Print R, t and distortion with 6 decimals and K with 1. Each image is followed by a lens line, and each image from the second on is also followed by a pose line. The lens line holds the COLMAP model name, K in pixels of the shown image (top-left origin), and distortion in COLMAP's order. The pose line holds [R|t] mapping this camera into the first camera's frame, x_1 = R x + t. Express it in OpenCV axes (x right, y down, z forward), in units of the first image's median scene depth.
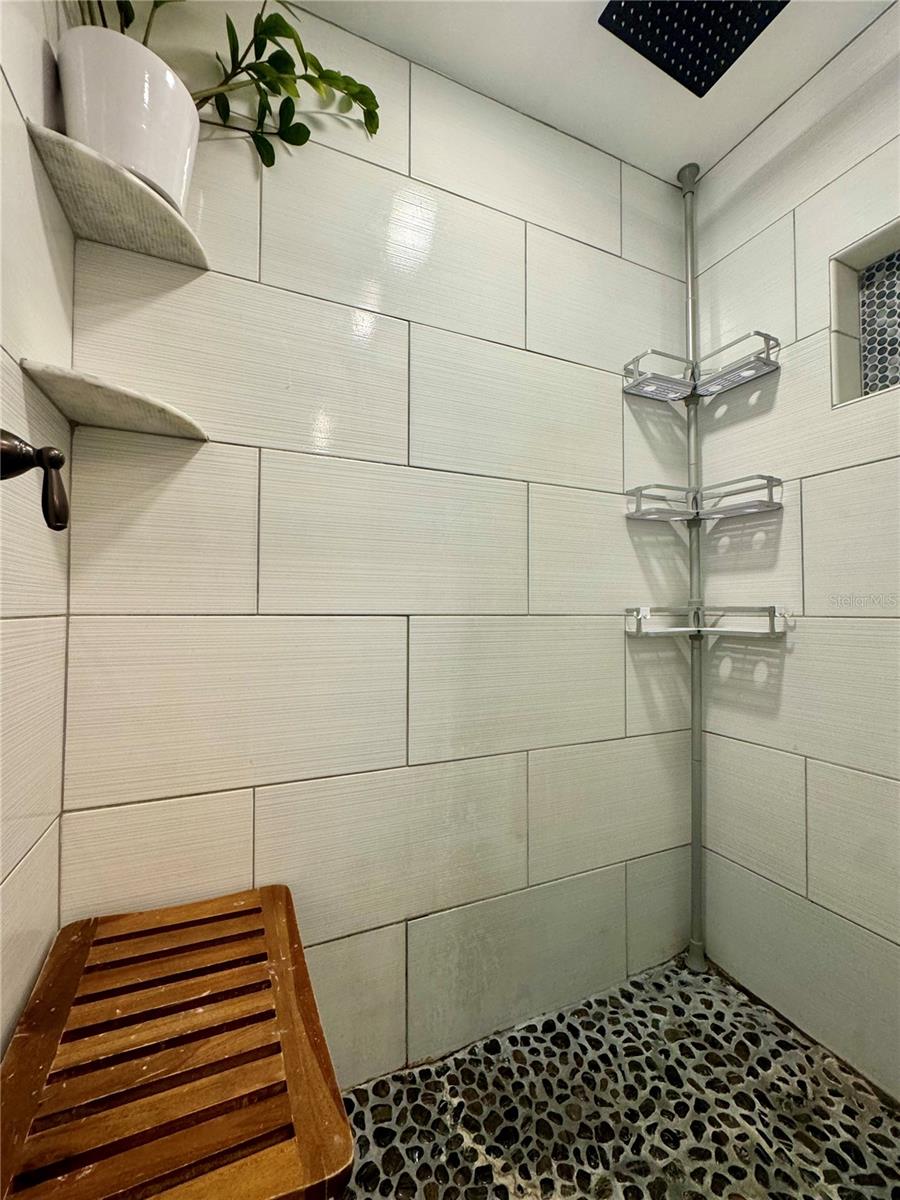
lens RADIAL K [[481.0, 0, 447.2], [0, 481.0, 598.4], [0, 0, 1]] dist [-0.003847, 0.000919]
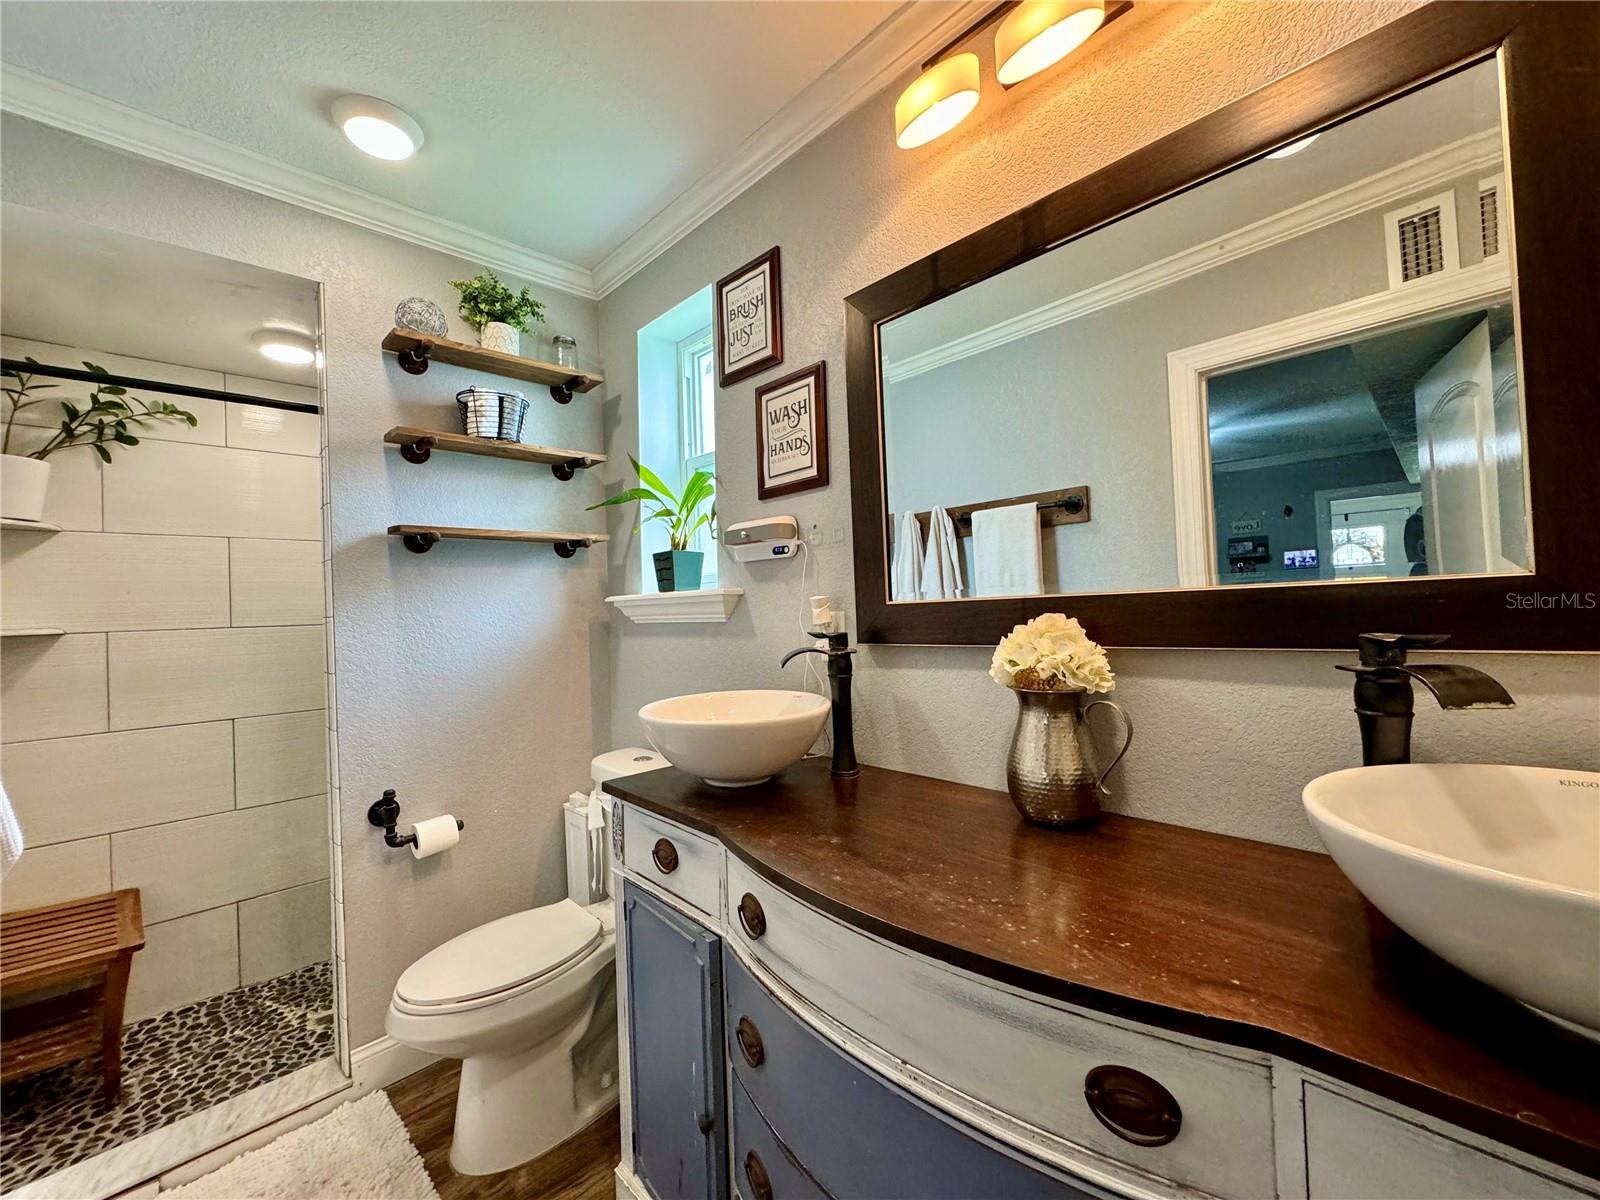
lens RADIAL K [[641.3, 0, 800.5], [0, 641.3, 600.3], [0, 0, 1]] dist [-0.003847, 0.000919]
pose [[0.929805, -0.036399, 0.366248, 1.055180], [0.037877, 0.999277, 0.003151, -0.343232], [-0.366098, 0.010943, 0.930512, -1.978111]]
